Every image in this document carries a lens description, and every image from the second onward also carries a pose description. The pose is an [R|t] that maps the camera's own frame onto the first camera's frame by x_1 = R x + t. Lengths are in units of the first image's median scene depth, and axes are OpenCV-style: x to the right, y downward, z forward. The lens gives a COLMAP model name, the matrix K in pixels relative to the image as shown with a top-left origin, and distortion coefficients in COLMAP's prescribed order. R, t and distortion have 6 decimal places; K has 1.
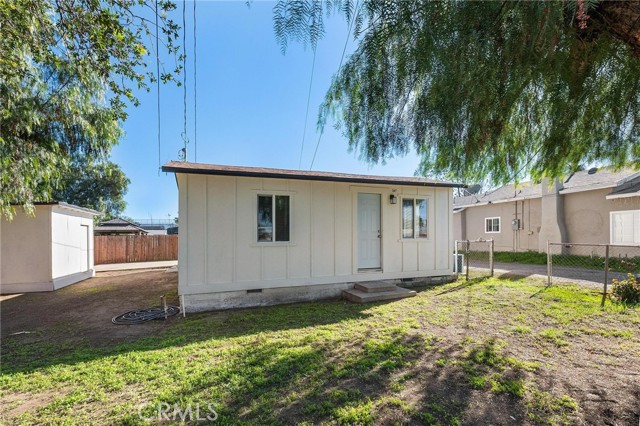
lens RADIAL K [[299.3, 0, 320.9], [0, 299.3, 234.2], [0, 0, 1]] dist [0.000806, -0.000015]
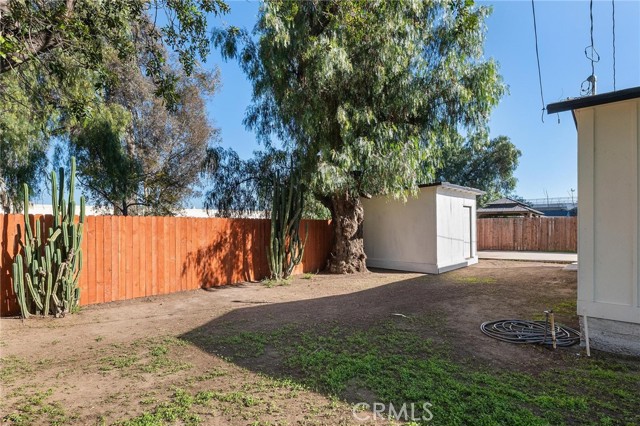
lens RADIAL K [[345.8, 0, 321.0], [0, 345.8, 220.8], [0, 0, 1]] dist [0.000948, -0.000039]
pose [[0.449056, 0.004821, -0.893490, -0.063109], [0.003731, 0.999967, 0.007271, 0.005874], [0.893496, -0.006598, 0.449023, 0.165793]]
